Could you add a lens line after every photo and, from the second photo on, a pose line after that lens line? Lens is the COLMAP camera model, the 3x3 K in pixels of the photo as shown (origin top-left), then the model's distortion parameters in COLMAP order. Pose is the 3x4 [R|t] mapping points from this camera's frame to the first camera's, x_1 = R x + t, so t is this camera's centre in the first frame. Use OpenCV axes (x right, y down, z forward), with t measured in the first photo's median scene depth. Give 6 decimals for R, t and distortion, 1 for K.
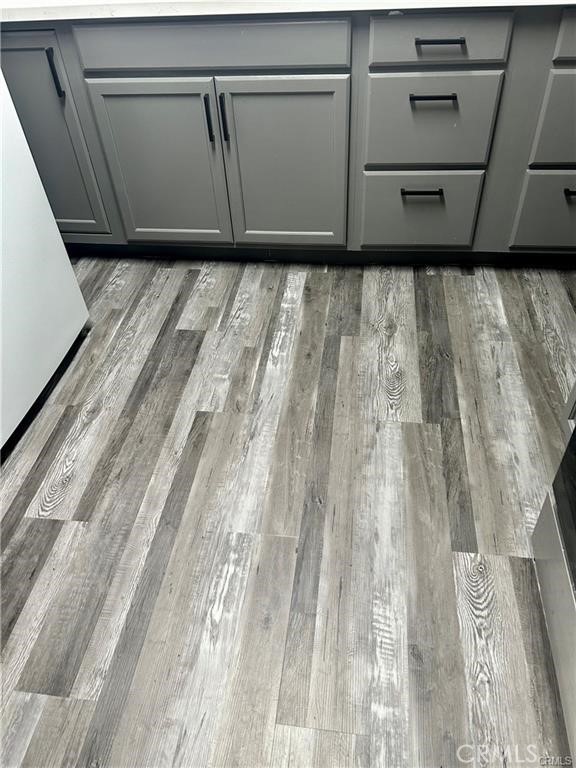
lens RADIAL K [[582.2, 0, 285.4], [0, 582.2, 386.4], [0, 0, 1]] dist [0.069835, -0.080684]
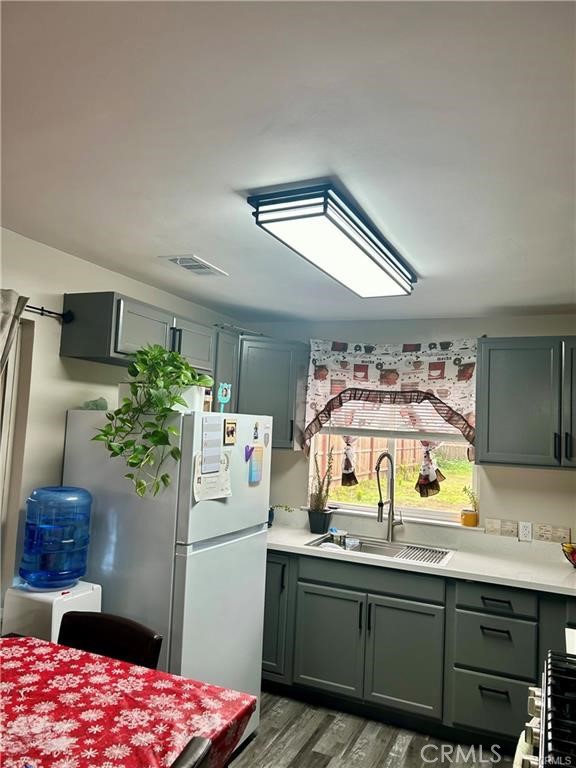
lens RADIAL K [[582.2, 0, 285.4], [0, 582.2, 386.4], [0, 0, 1]] dist [0.069835, -0.080684]
pose [[0.955963, 0.083381, -0.281394, 0.080110], [-0.261264, 0.678564, -0.686507, 0.300161], [0.133702, 0.729793, 0.670467, -0.612130]]
